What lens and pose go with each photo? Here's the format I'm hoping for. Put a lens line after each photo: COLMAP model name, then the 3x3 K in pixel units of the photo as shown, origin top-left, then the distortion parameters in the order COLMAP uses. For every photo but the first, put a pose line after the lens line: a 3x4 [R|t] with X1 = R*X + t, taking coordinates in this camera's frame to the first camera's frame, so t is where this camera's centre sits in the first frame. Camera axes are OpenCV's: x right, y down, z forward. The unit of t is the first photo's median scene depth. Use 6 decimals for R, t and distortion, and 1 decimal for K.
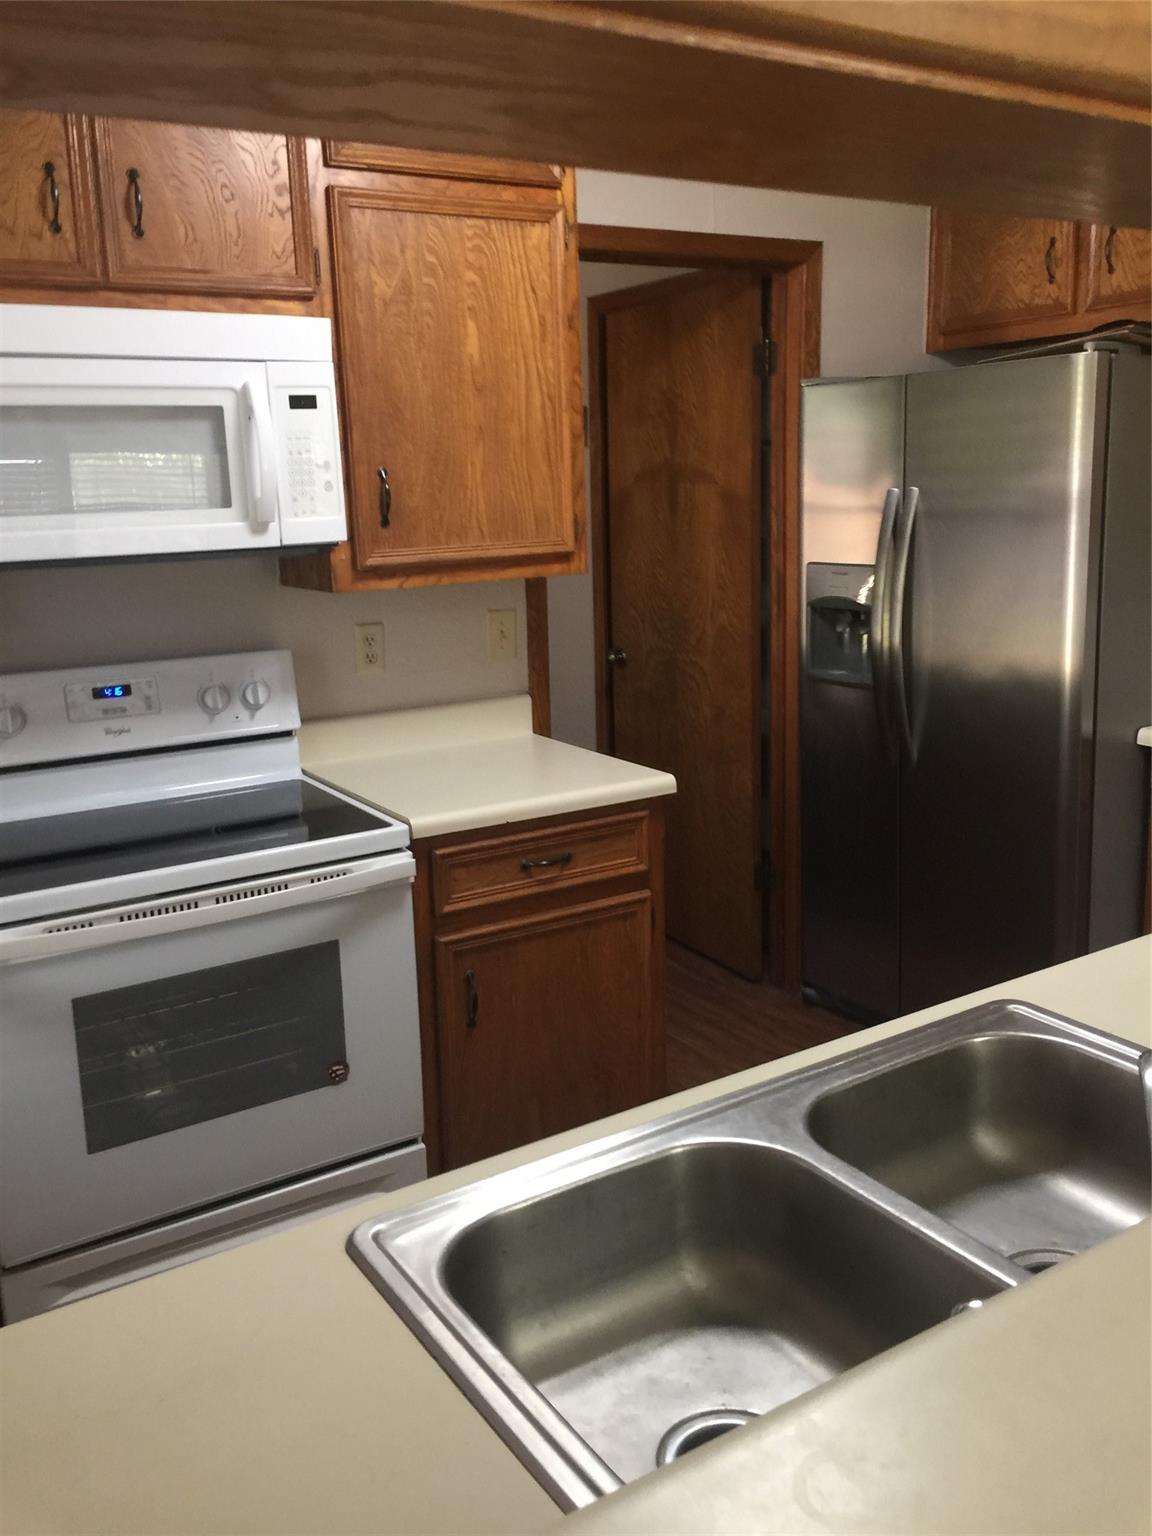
lens RADIAL K [[1286.9, 0, 570.4], [0, 1286.9, 742.7], [0, 0, 1]] dist [0.077972, -0.109229]
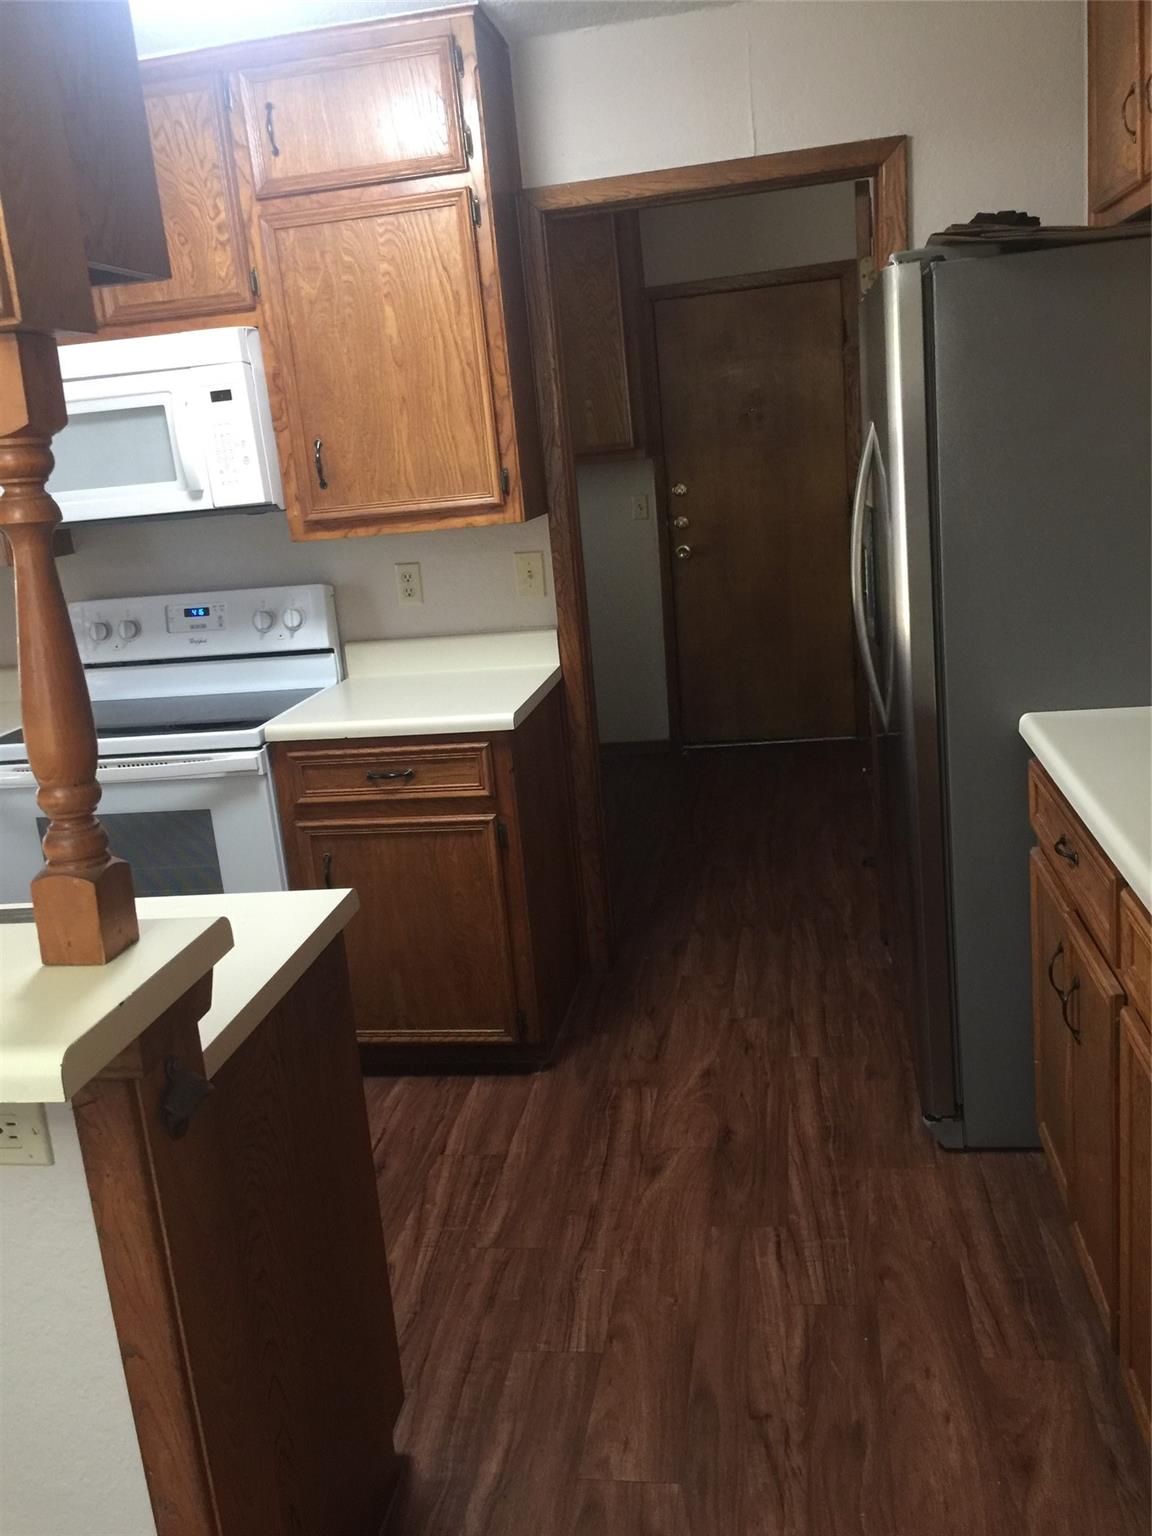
lens RADIAL K [[1281.5, 0, 585.0], [0, 1281.5, 760.4], [0, 0, 1]] dist [0.067290, -0.108820]
pose [[0.757191, 0.122854, -0.641536, 0.858580], [-0.062185, 0.991250, 0.116430, -0.068311], [0.650227, -0.048266, 0.758205, 0.220614]]
